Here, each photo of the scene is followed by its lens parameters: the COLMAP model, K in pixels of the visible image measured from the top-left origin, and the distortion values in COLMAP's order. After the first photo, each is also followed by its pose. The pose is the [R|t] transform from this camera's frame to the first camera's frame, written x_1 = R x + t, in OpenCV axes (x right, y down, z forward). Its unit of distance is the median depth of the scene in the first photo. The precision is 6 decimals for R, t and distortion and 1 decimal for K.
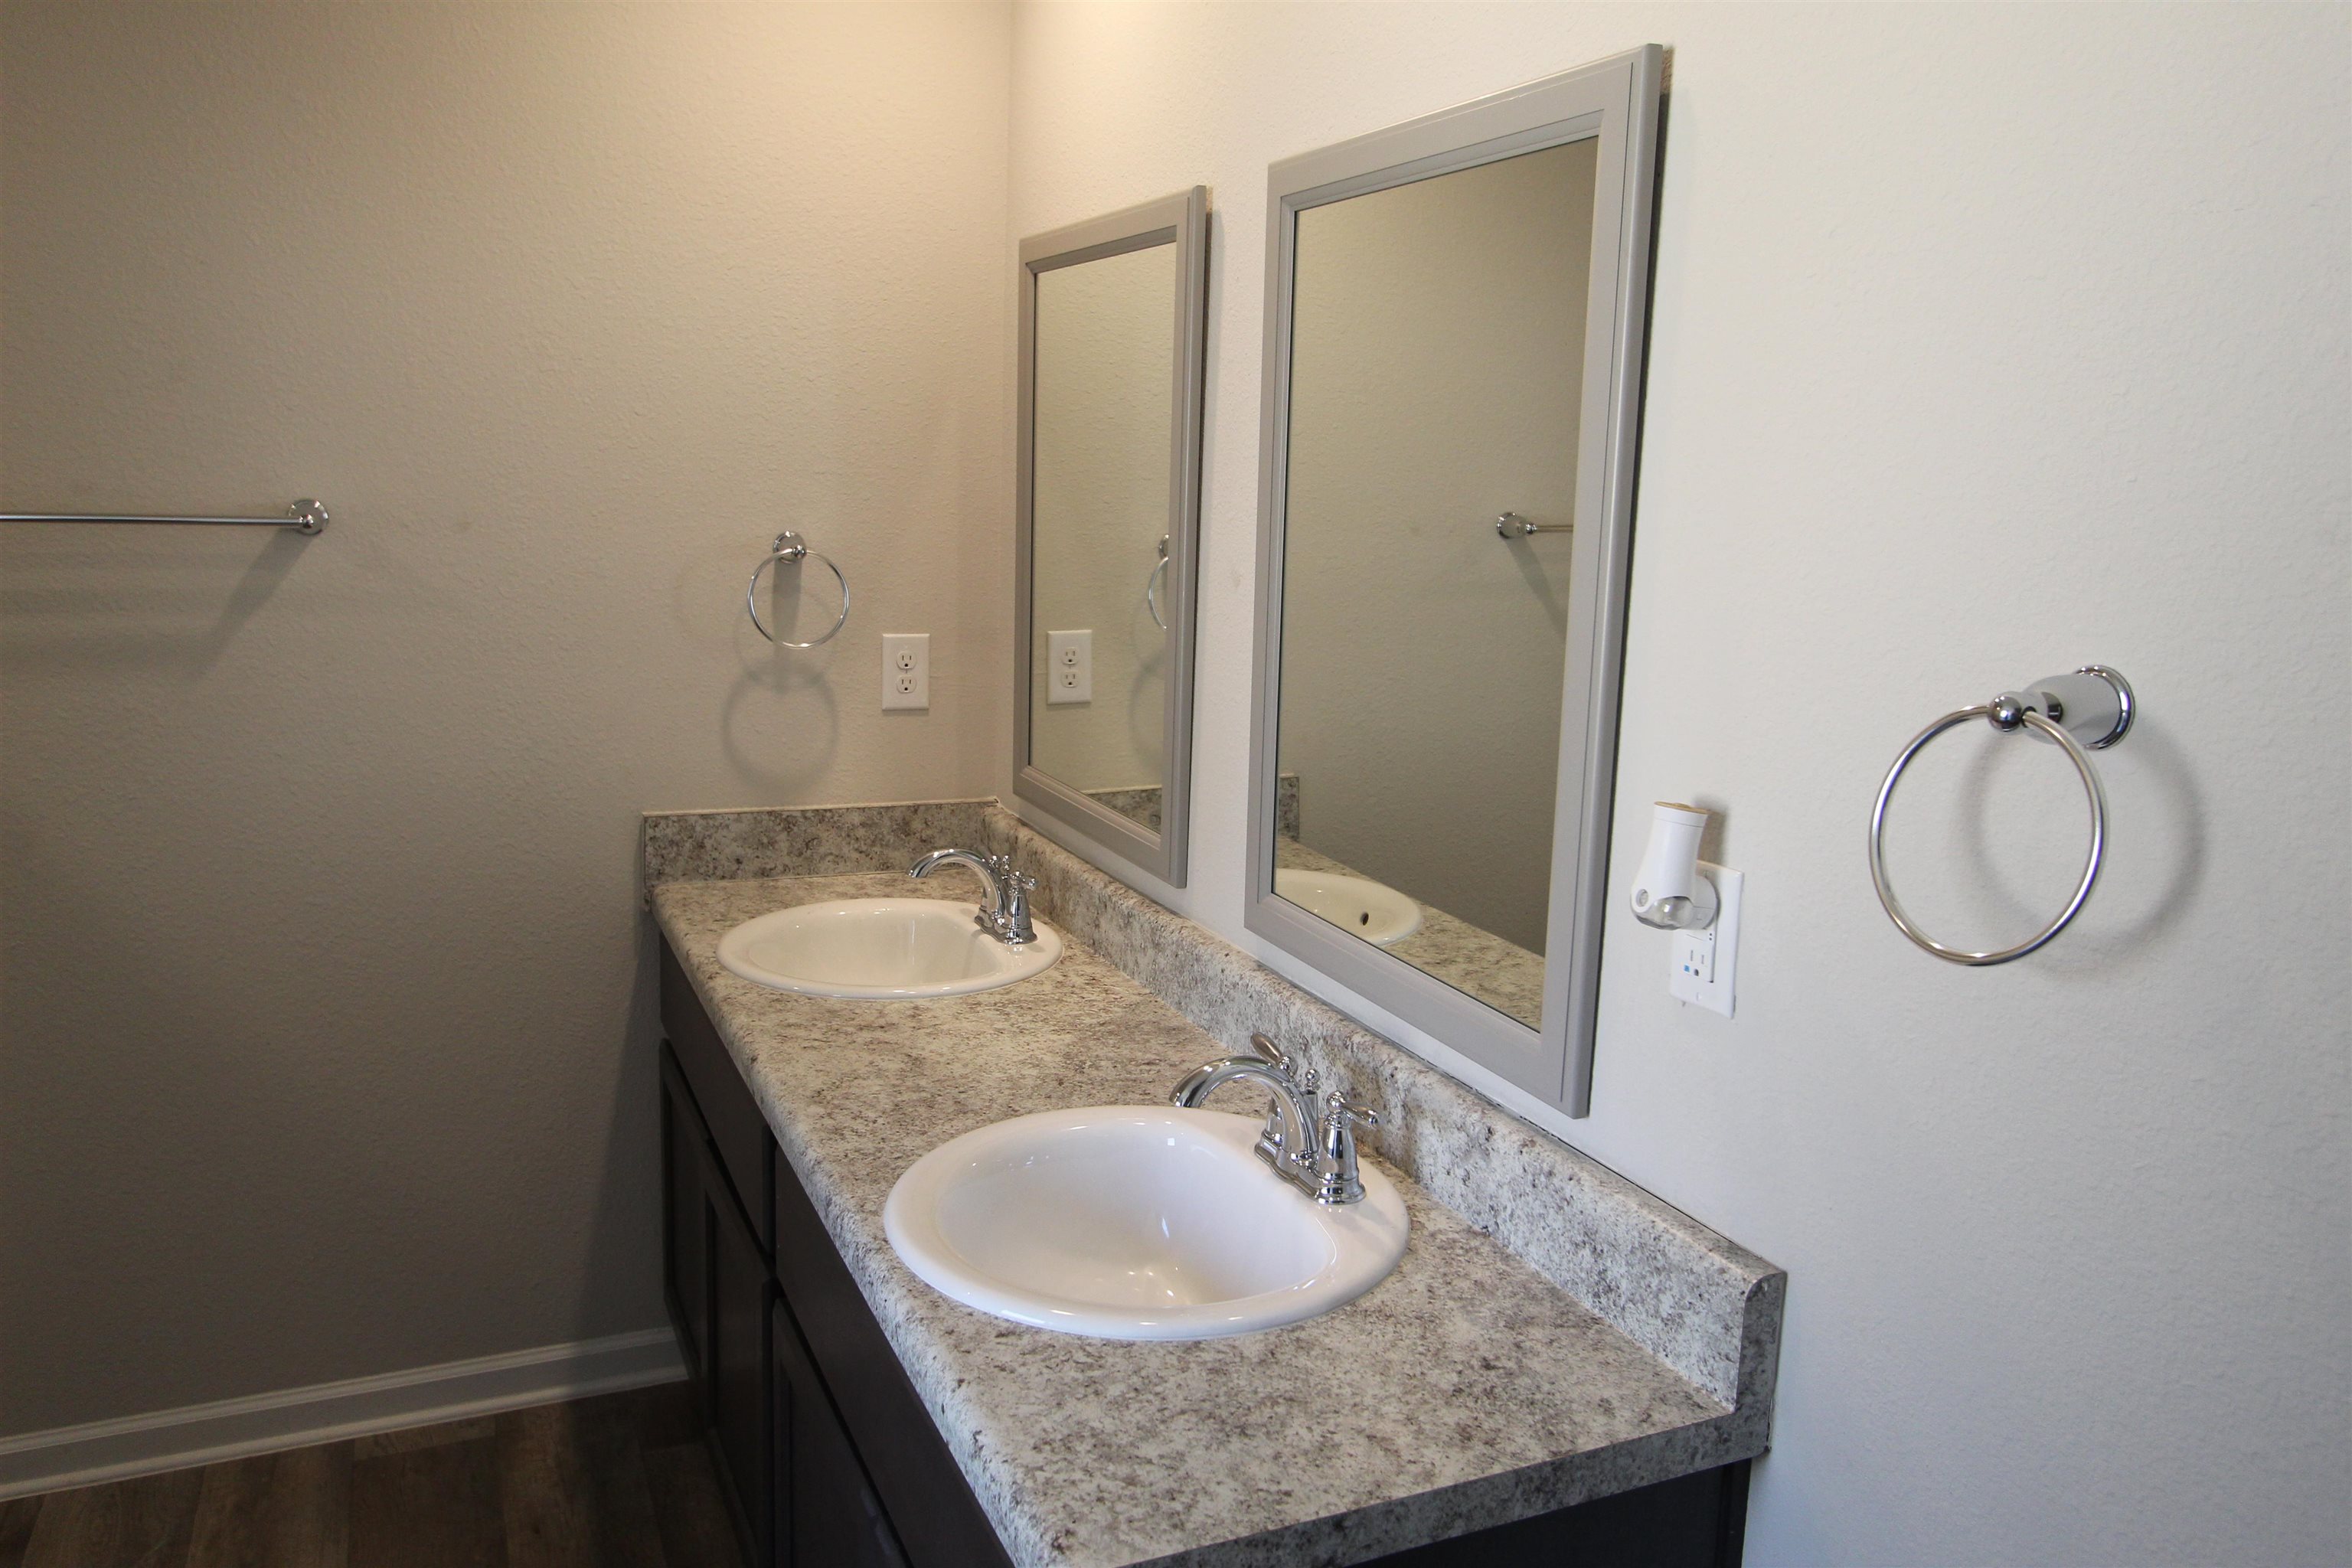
lens RADIAL K [[1711.0, 0, 1189.1], [0, 1711.0, 779.4], [0, 0, 1]] dist [-0.015523, 0.020793]
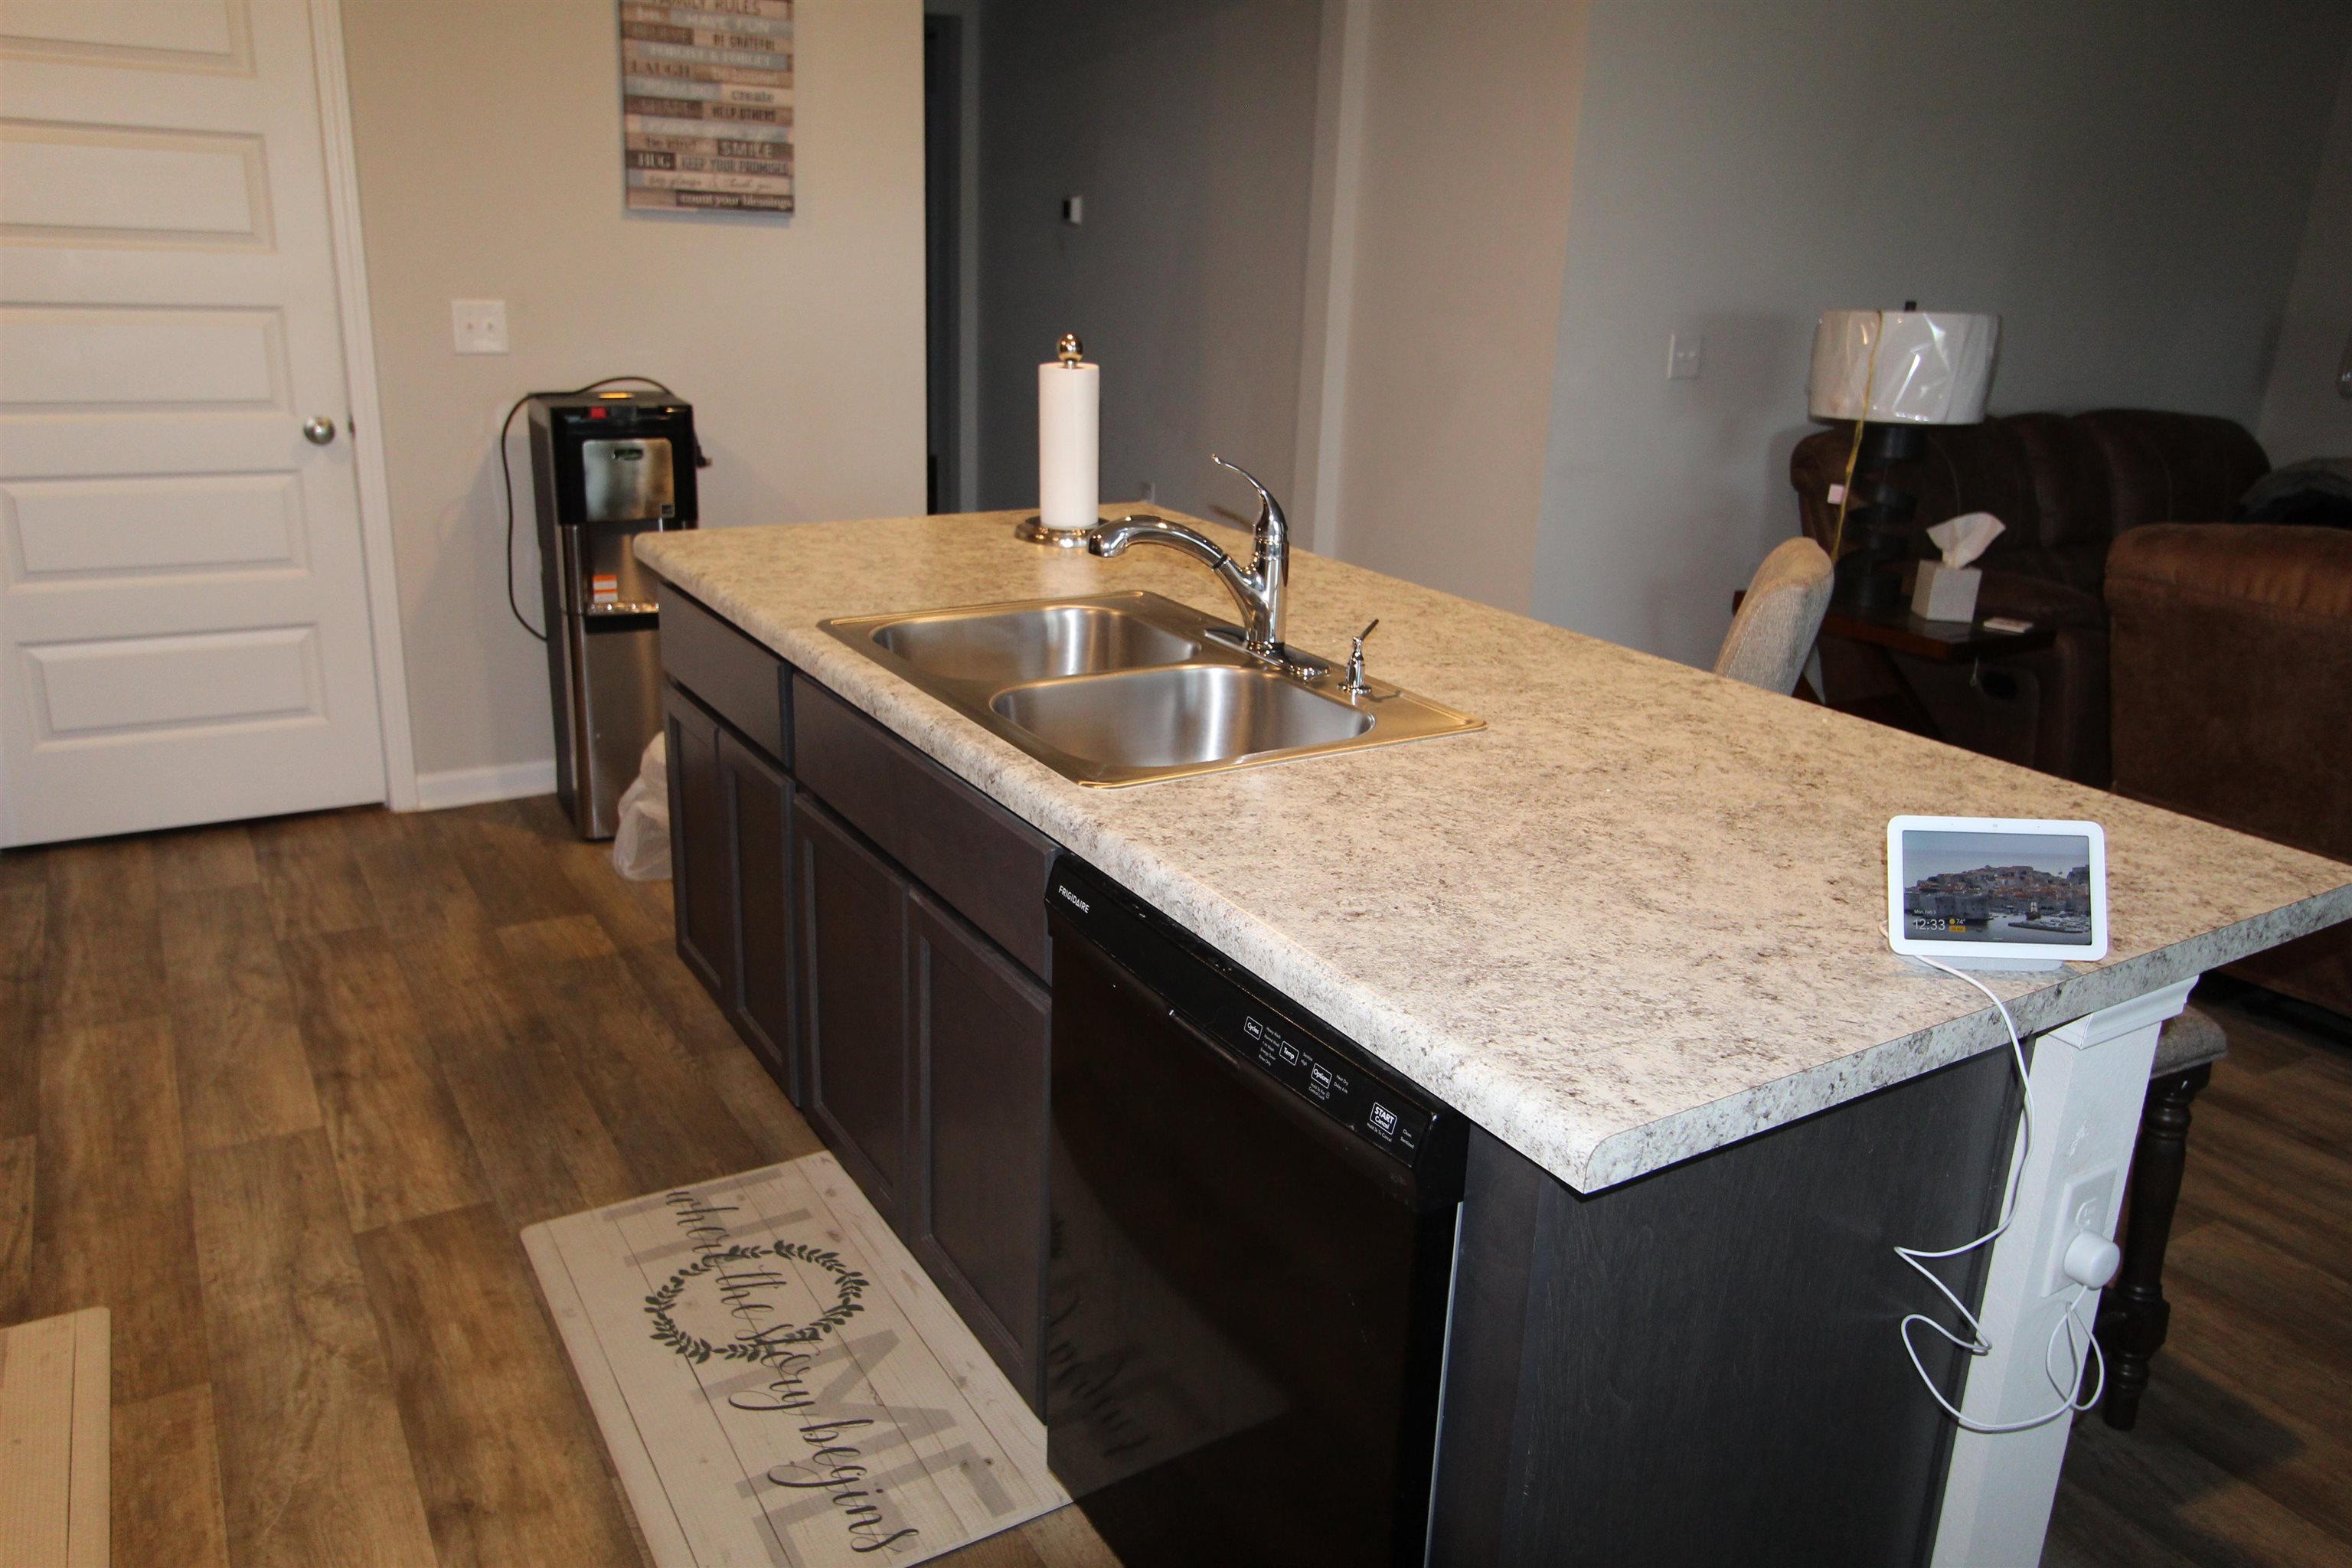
lens RADIAL K [[1711.0, 0, 1193.3], [0, 1711.0, 763.7], [0, 0, 1]] dist [-0.015523, 0.020793]
pose [[-0.989694, -0.021868, -0.141518, 0.150601], [-0.085839, 0.881628, 0.464074, -0.228294], [0.114618, 0.471439, -0.874419, 1.561506]]
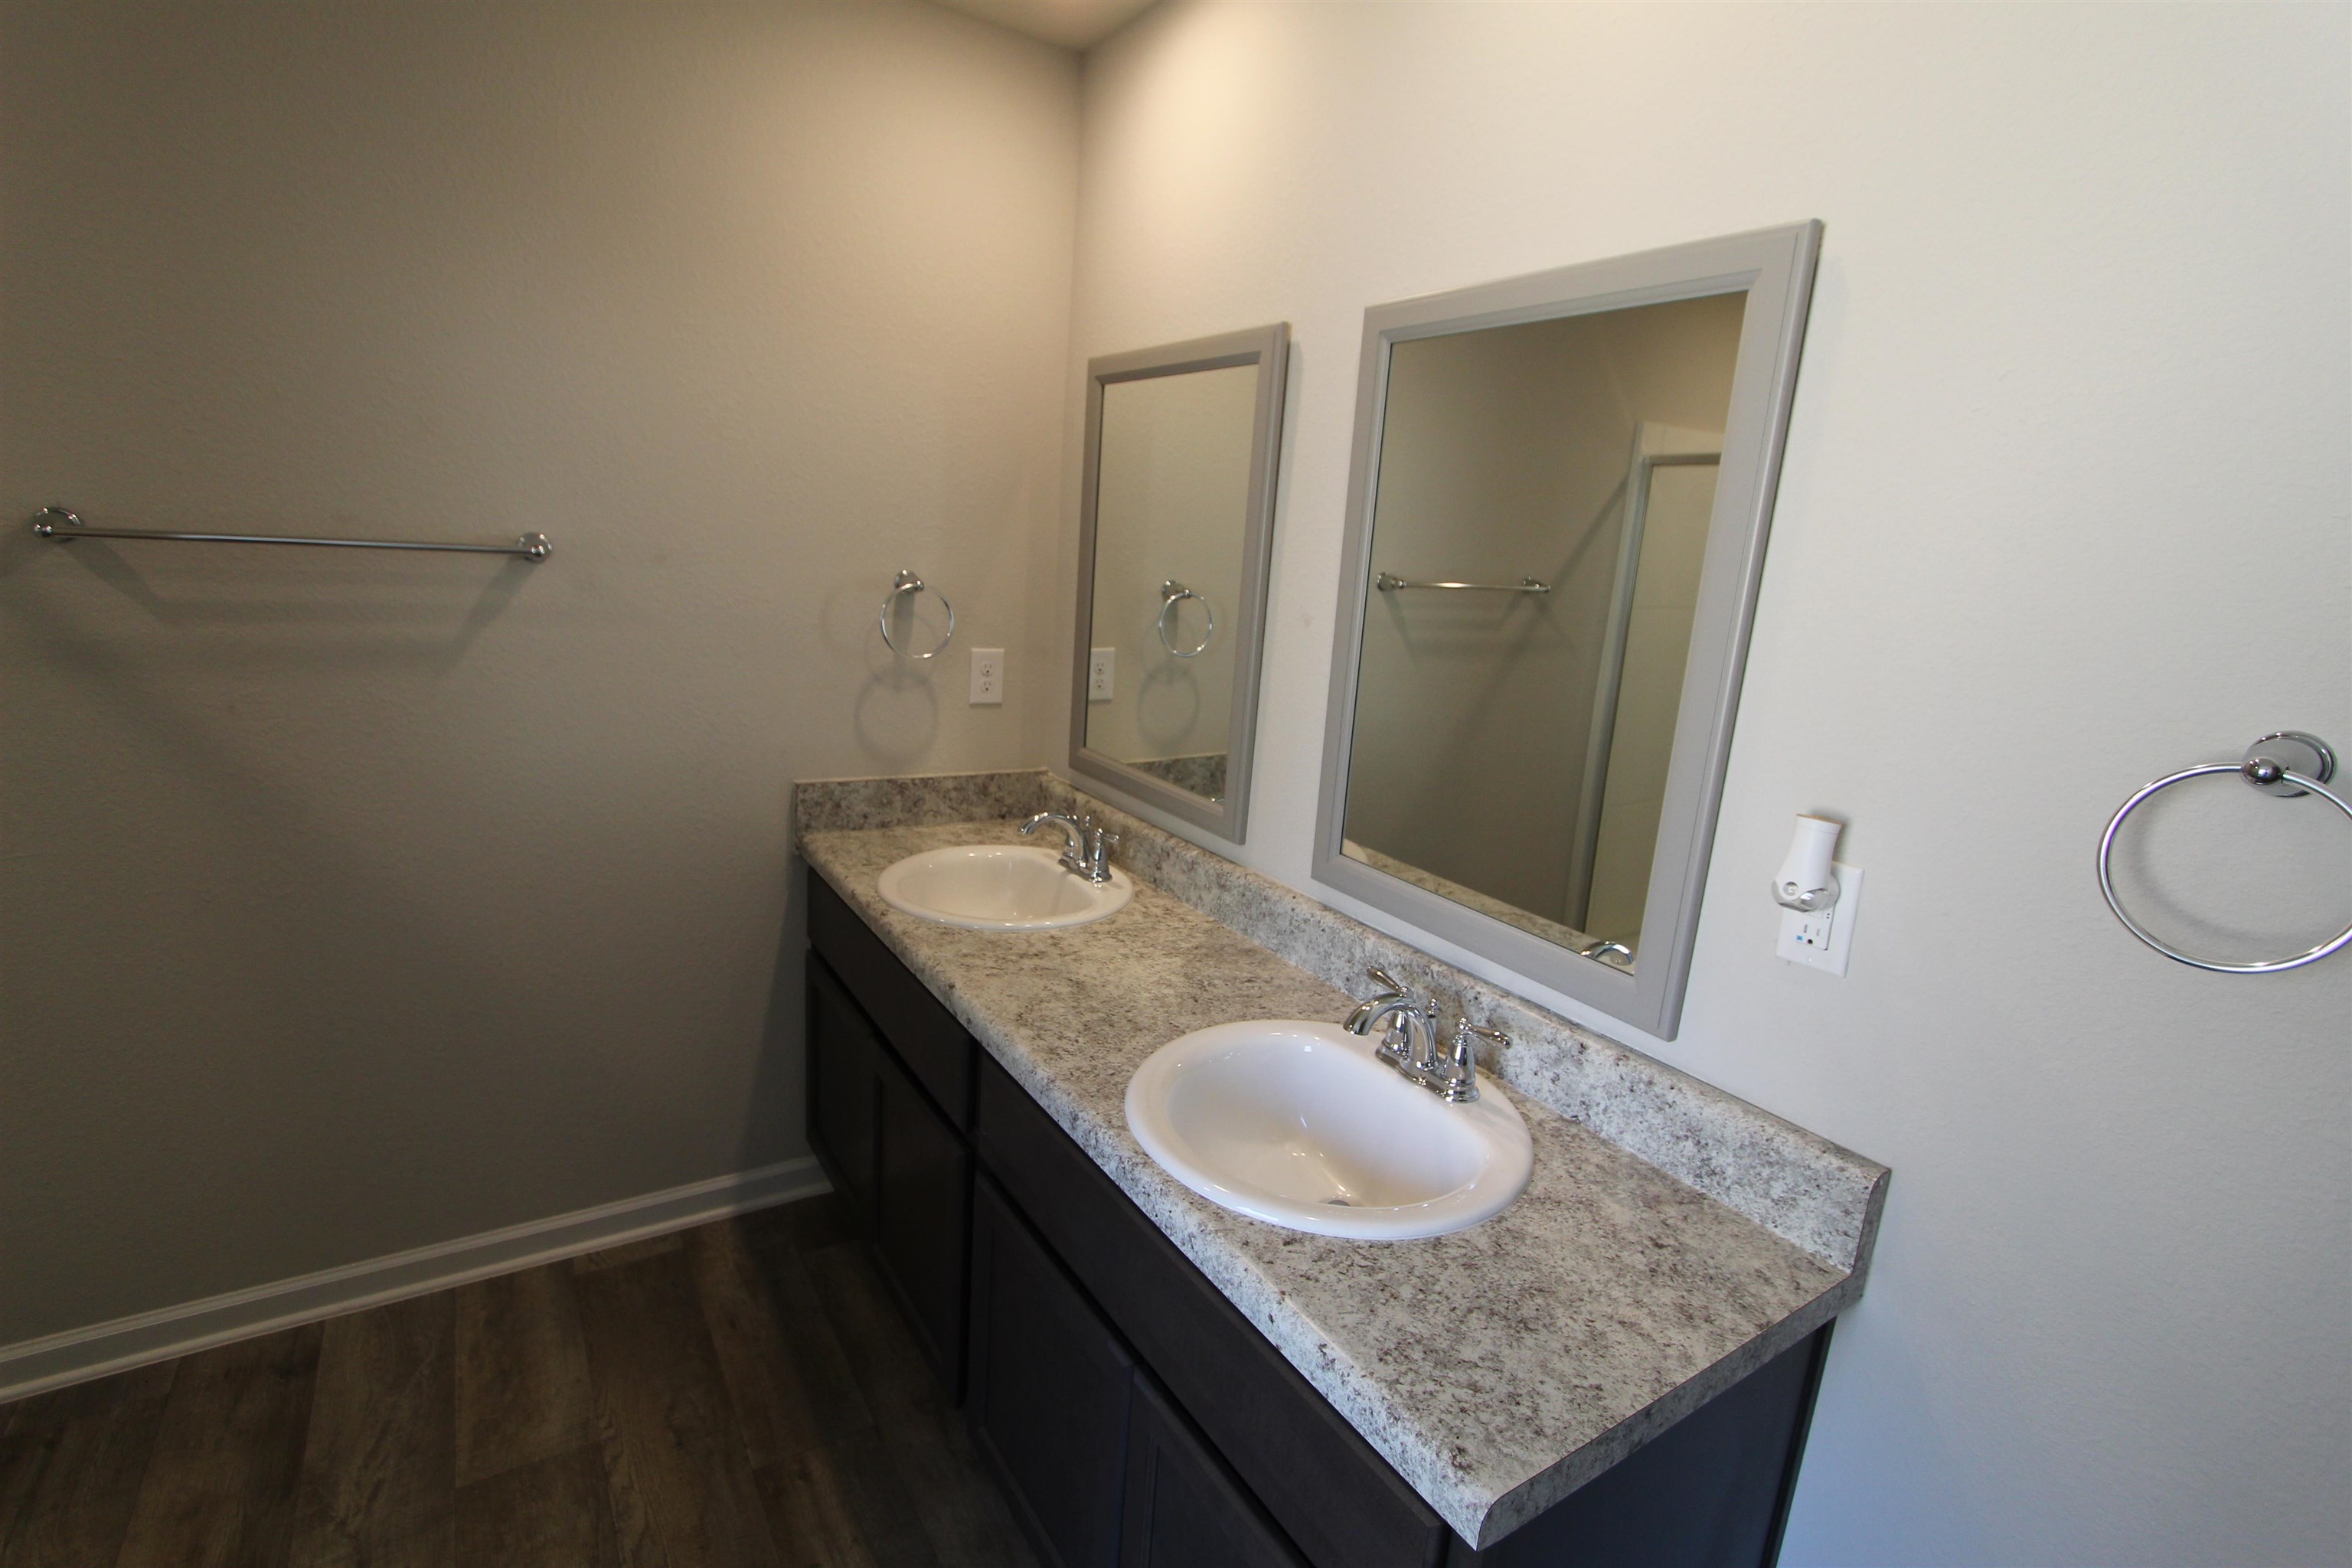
lens RADIAL K [[1075.4, 0, 1178.3], [0, 1075.4, 782.5], [0, 0, 1]] dist [-0.015949, 0.000170]
pose [[0.987661, 0.003383, 0.156569, -0.204100], [-0.010807, 0.998856, 0.046592, -0.027903], [-0.156233, -0.047709, 0.986567, 0.174156]]
